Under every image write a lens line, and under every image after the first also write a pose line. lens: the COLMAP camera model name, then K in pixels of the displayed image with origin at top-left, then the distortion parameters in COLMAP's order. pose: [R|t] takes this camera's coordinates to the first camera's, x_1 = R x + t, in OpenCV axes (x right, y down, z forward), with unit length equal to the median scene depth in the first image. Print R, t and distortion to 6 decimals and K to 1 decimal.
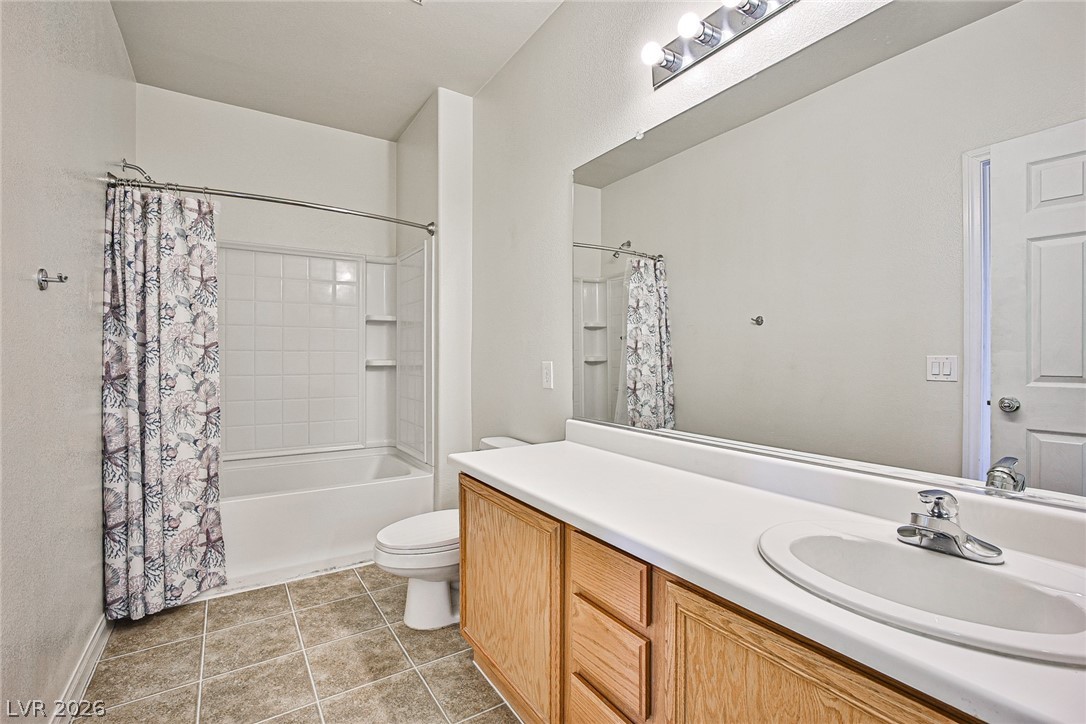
lens RADIAL K [[497.7, 0, 542.8], [0, 497.7, 355.7], [0, 0, 1]] dist [-0.001811, 0.000015]
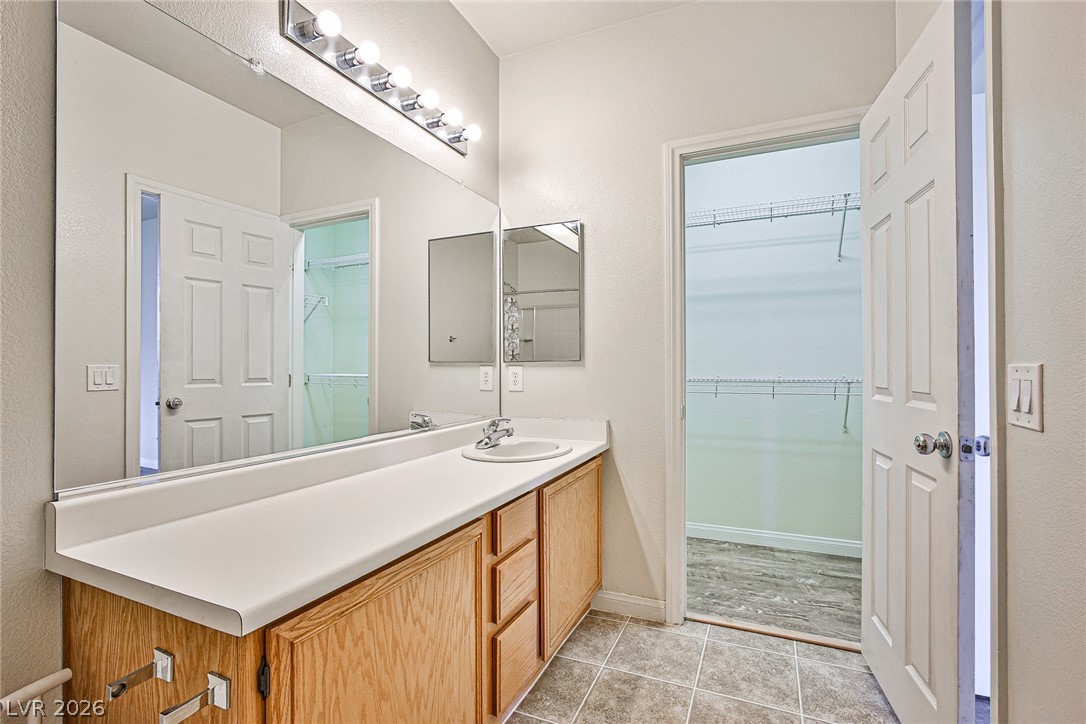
lens RADIAL K [[497.7, 0, 543.6], [0, 497.7, 363.7], [0, 0, 1]] dist [-0.001811, 0.000015]
pose [[-0.543397, 0.005583, 0.839457, -0.860194], [0.005458, 0.999980, -0.003118, 0.009466], [-0.839458, 0.002888, -0.543417, 1.356711]]
